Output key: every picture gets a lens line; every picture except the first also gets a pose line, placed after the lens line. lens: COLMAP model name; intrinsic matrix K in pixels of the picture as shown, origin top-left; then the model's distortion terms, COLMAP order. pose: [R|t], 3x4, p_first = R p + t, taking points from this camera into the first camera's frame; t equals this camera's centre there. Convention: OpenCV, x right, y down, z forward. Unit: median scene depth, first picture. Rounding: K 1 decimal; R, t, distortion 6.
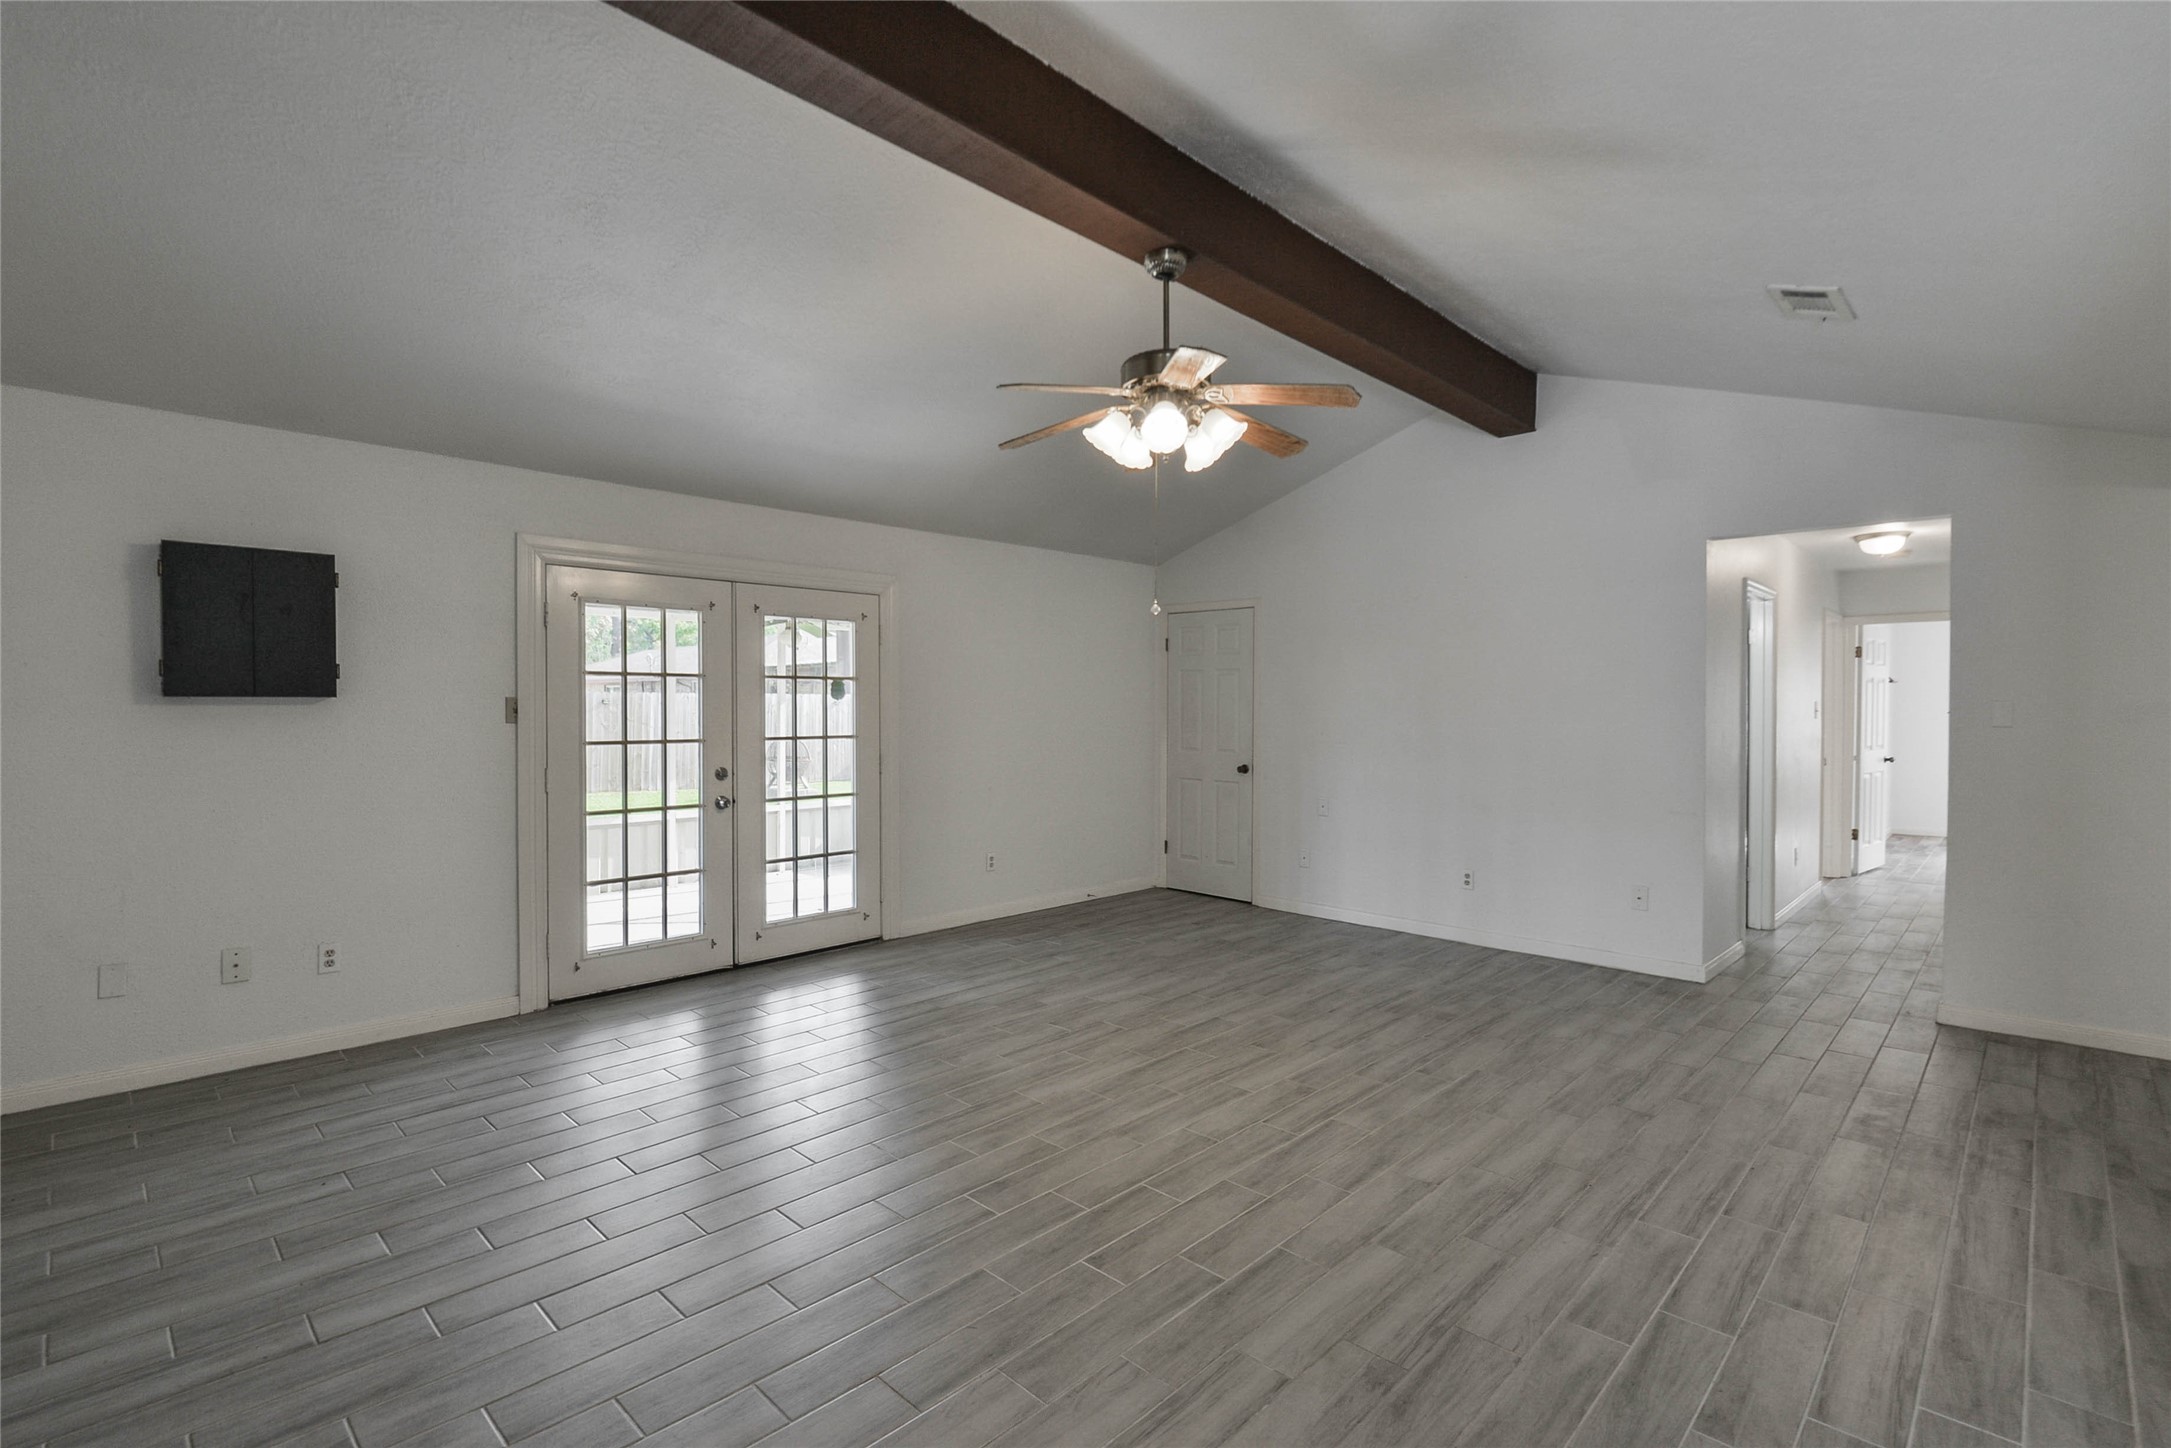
lens RADIAL K [[1005.6, 0, 1075.7], [0, 1005.6, 717.1], [0, 0, 1]] dist [0.007970, -0.001858]
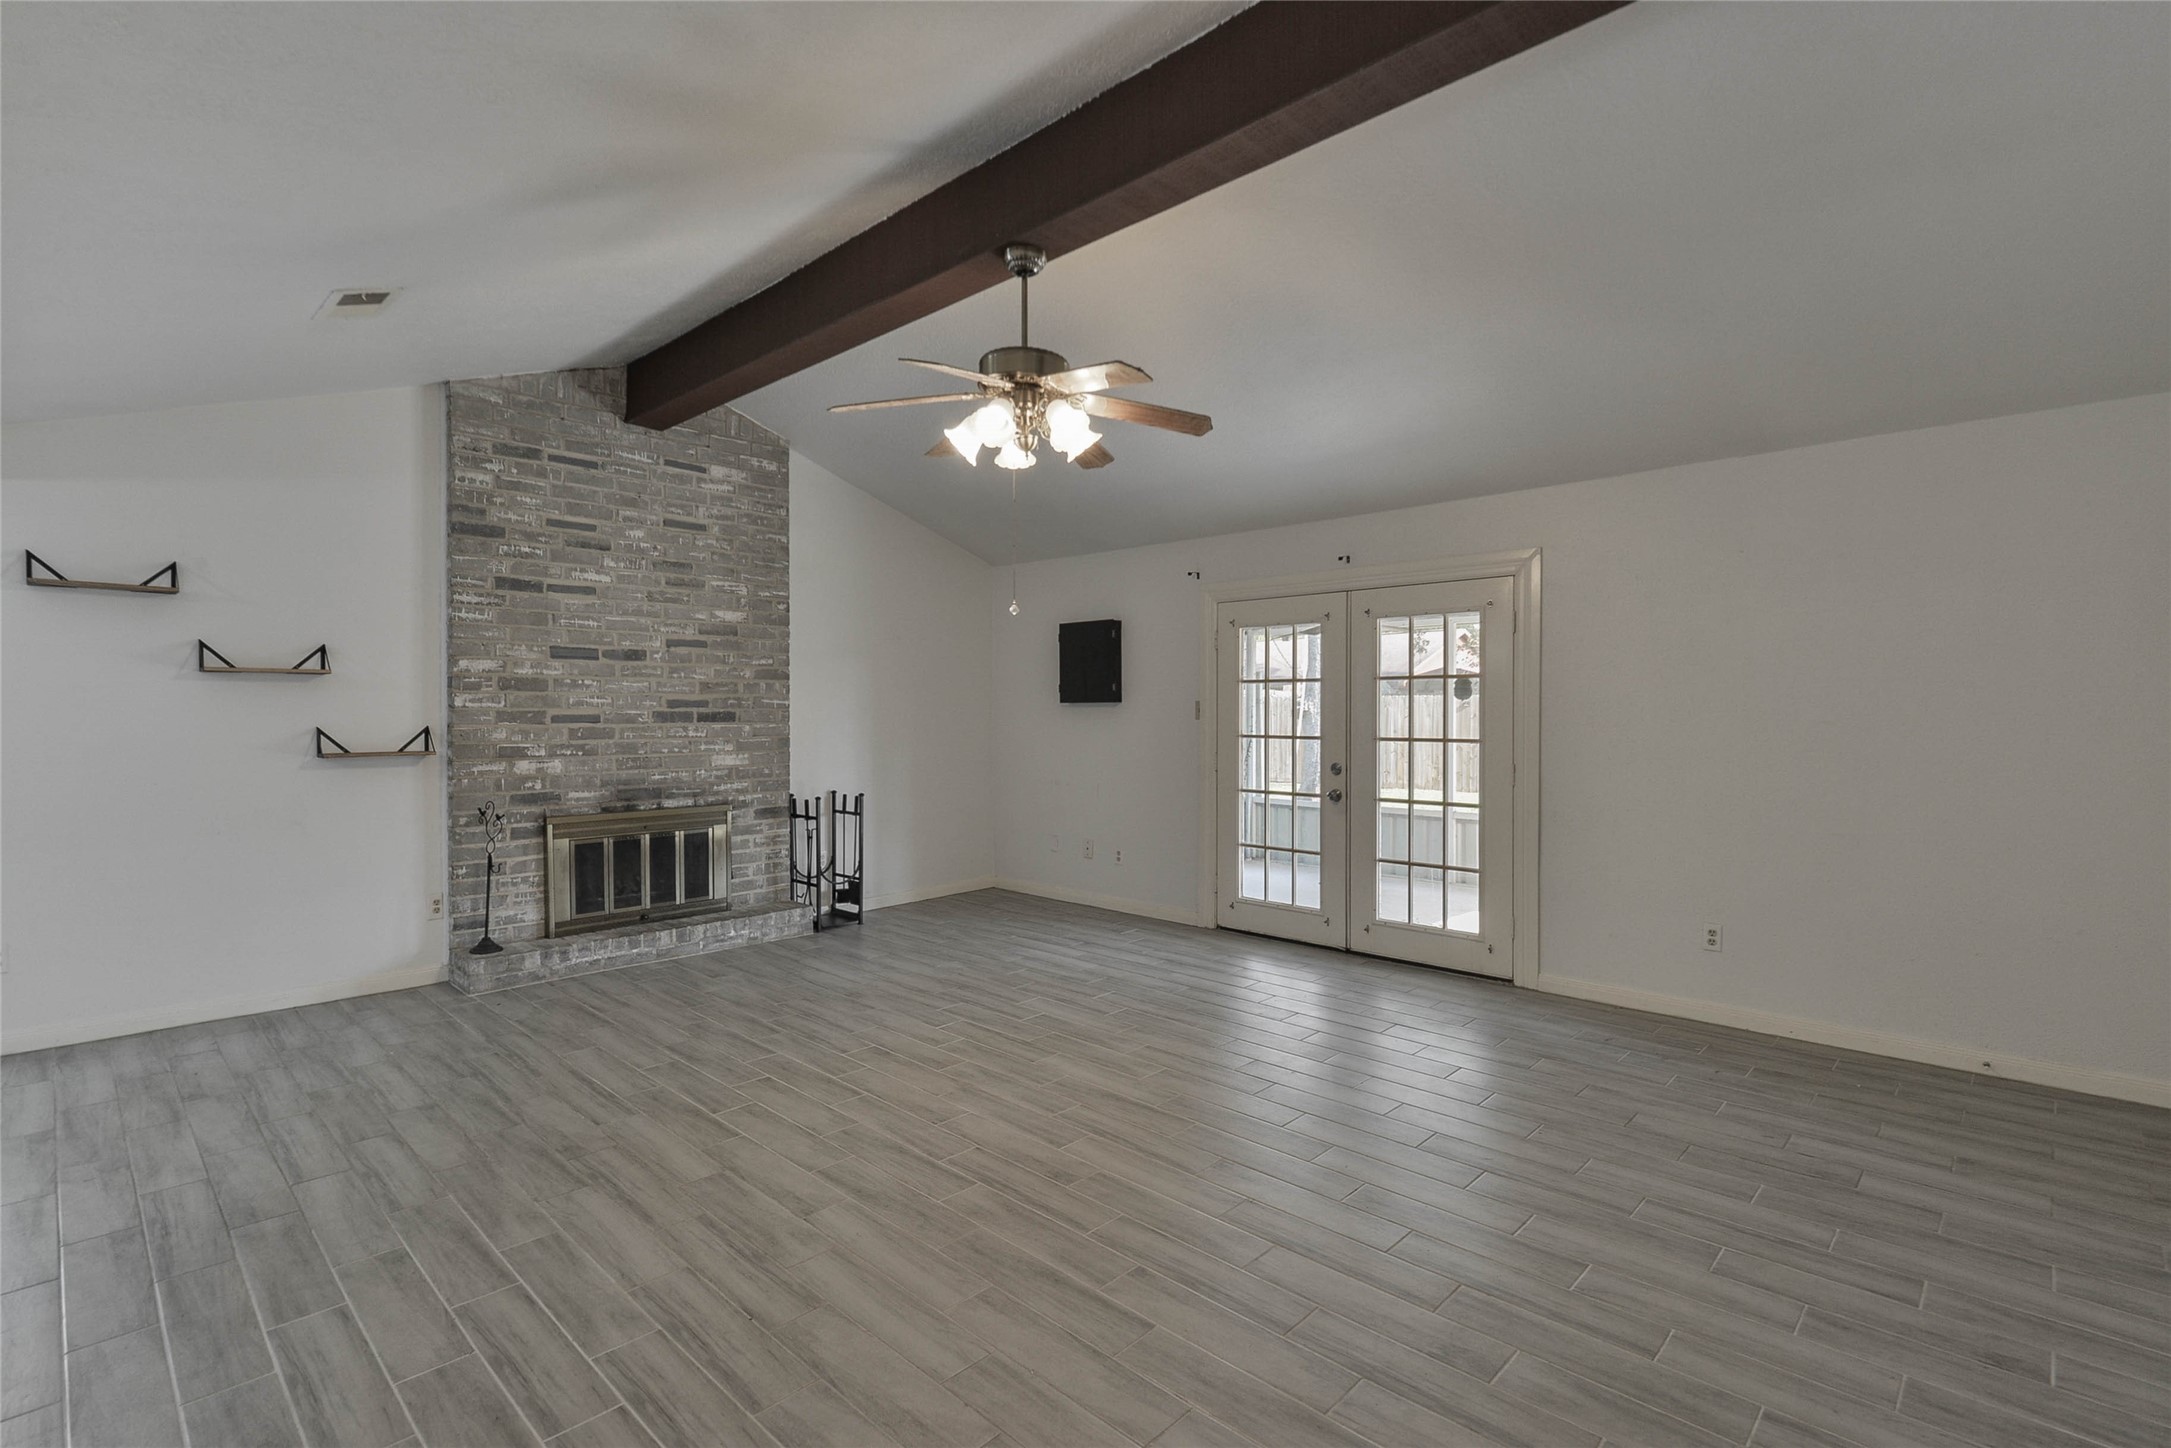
lens RADIAL K [[1005.6, 0, 1075.7], [0, 1005.6, 717.1], [0, 0, 1]] dist [0.007970, -0.001858]
pose [[-0.001897, 0.006050, -0.999980, 1.008382], [-0.012879, 0.999899, 0.006074, -0.004212], [0.999915, 0.012890, -0.001819, 0.980165]]
